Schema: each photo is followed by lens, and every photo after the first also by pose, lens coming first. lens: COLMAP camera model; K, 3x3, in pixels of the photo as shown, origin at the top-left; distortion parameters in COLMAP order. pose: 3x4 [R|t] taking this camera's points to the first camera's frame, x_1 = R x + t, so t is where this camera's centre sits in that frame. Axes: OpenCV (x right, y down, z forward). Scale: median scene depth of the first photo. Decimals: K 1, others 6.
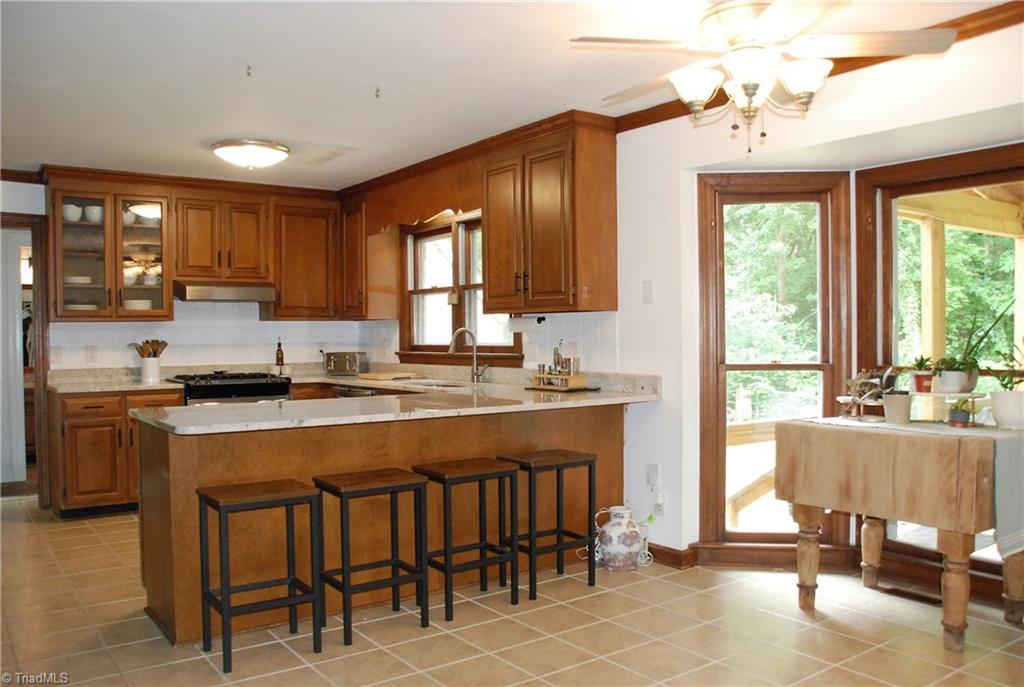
lens RADIAL K [[861.5, 0, 512.0], [0, 861.5, 343.5], [0, 0, 1]] dist [-0.135593, 0.114656]
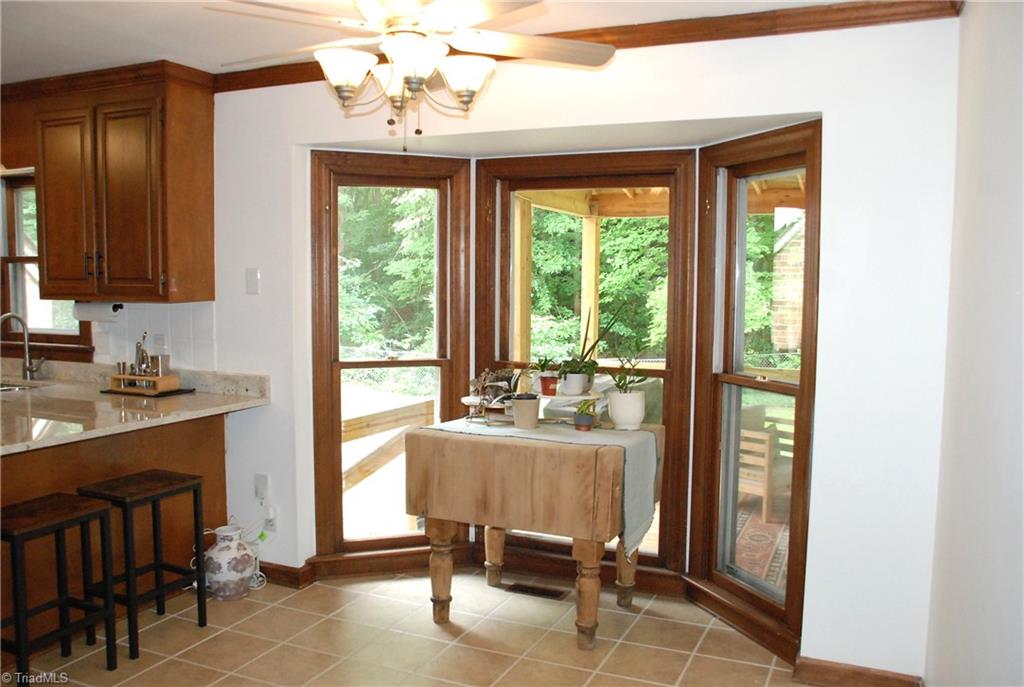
lens RADIAL K [[861.5, 0, 512.0], [0, 861.5, 343.5], [0, 0, 1]] dist [-0.135593, 0.114656]
pose [[0.866407, -0.026395, 0.498640, -0.049512], [-0.010585, 0.997407, 0.071188, -0.064116], [-0.499226, -0.066956, 0.863881, 0.116592]]
